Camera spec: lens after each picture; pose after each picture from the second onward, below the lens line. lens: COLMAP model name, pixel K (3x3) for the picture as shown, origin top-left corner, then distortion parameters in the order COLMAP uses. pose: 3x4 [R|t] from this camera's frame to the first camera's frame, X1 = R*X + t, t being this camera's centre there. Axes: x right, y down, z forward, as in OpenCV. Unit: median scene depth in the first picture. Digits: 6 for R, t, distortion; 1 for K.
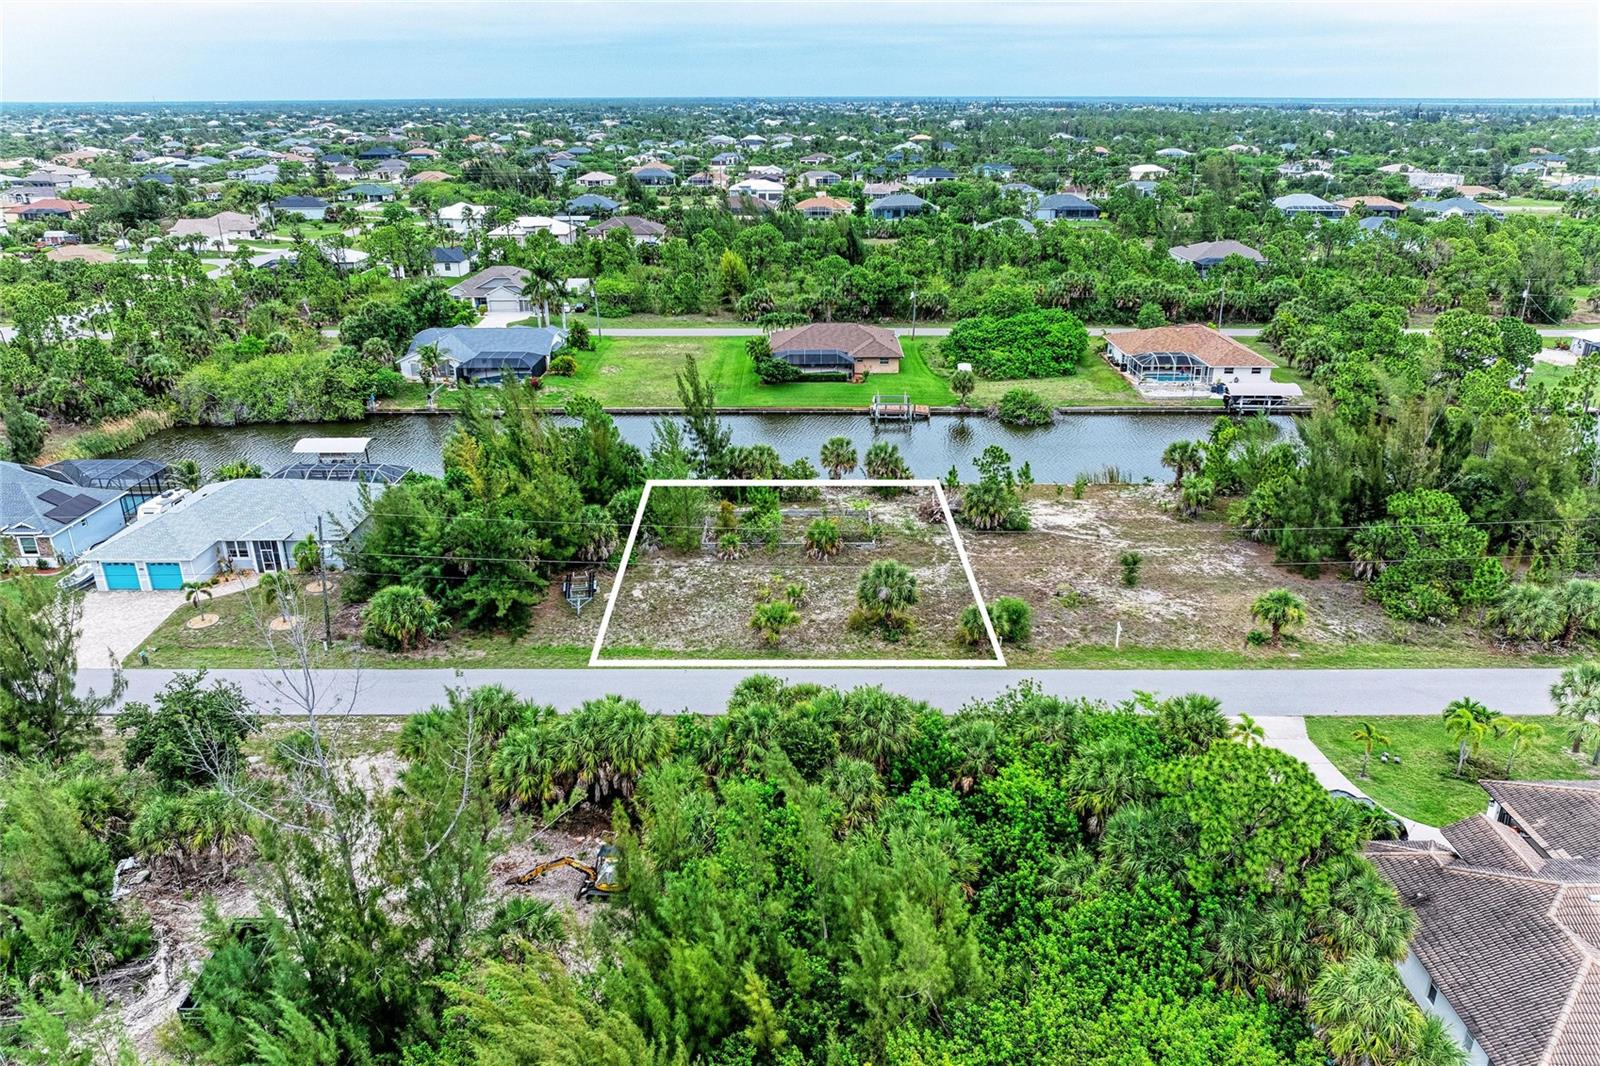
lens RADIAL K [[1113.8, 0, 800.0], [0, 1113.8, 533.0], [0, 0, 1]] dist [-0.016838, 0.001012]
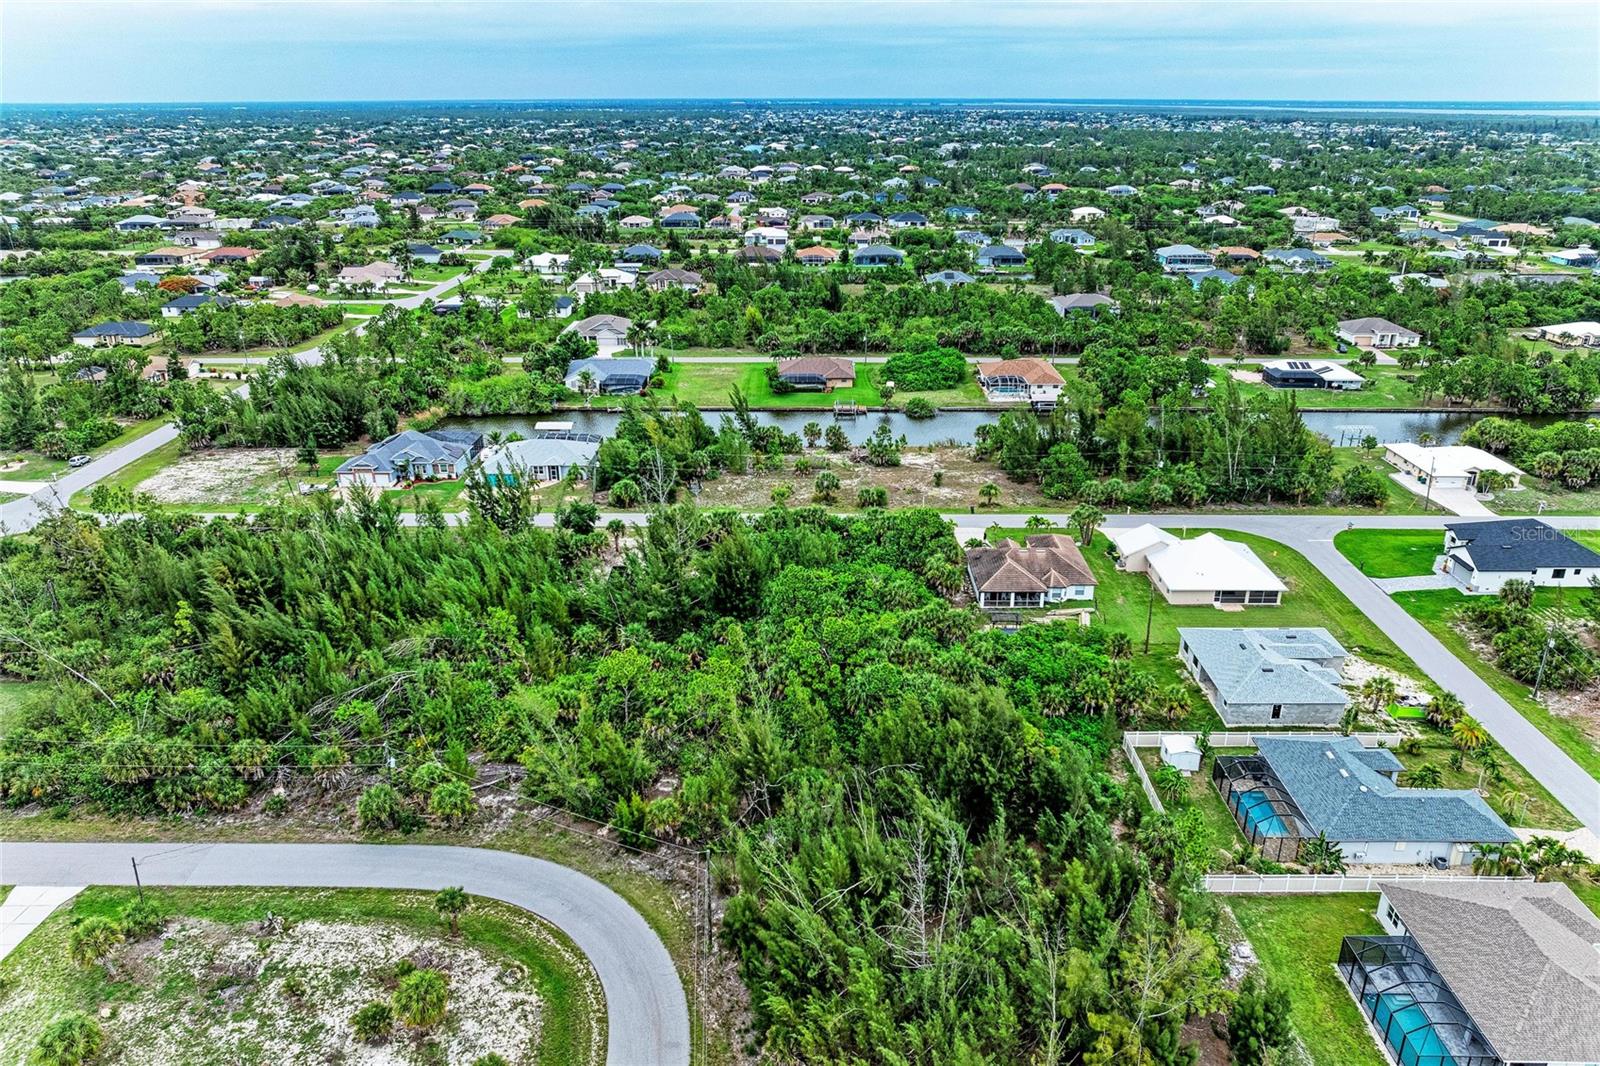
lens RADIAL K [[1113.8, 0, 800.0], [0, 1113.8, 533.0], [0, 0, 1]] dist [-0.016838, 0.001012]
pose [[0.999987, 0.003069, -0.004077, 0.016472], [-0.003067, 0.999995, 0.000568, 0.087382], [0.004079, -0.000555, 0.999992, -0.777357]]
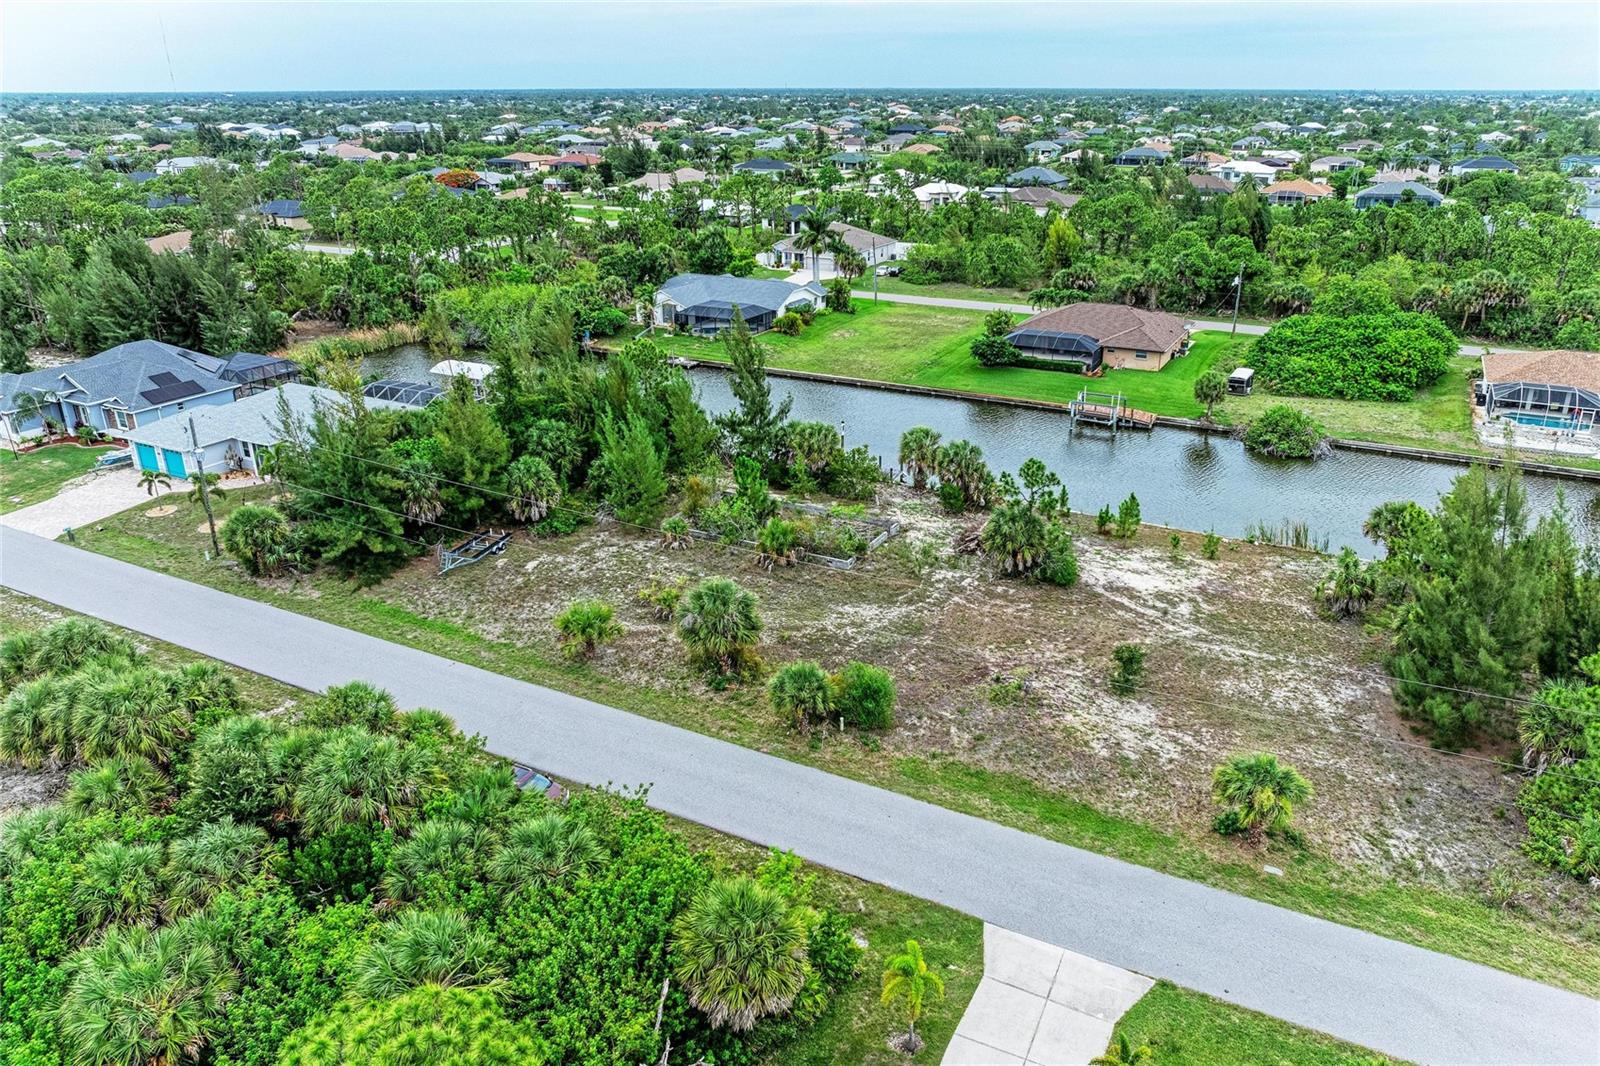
lens RADIAL K [[1111.7, 0, 815.4], [0, 1111.7, 535.9], [0, 0, 1]] dist [-0.020772, -0.001344]
pose [[0.887147, 0.174006, -0.427425, 0.246999], [-0.169307, 0.984329, 0.049315, -0.028258], [0.429308, 0.028617, 0.902705, 0.200431]]
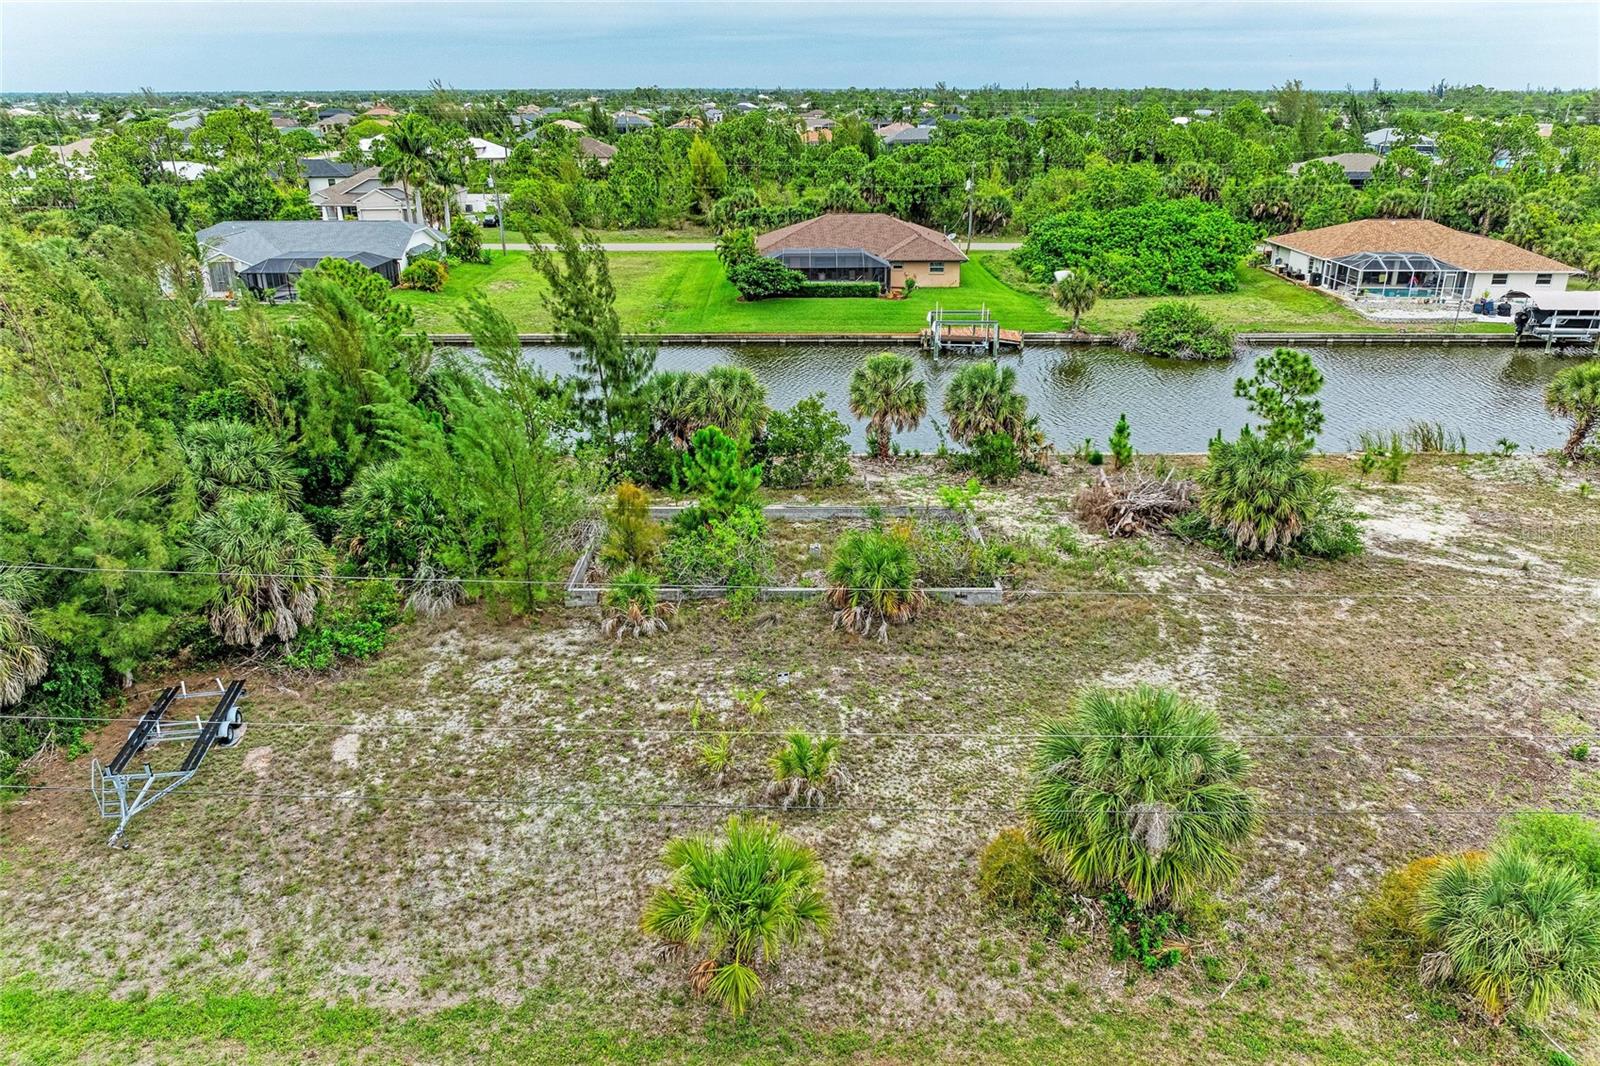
lens RADIAL K [[1113.8, 0, 800.0], [0, 1113.8, 533.0], [0, 0, 1]] dist [-0.016838, 0.001012]
pose [[0.999987, -0.000150, 0.005185, -0.004724], [0.000127, 0.999990, 0.004556, -0.008648], [-0.005185, -0.004555, 0.999976, 0.401324]]
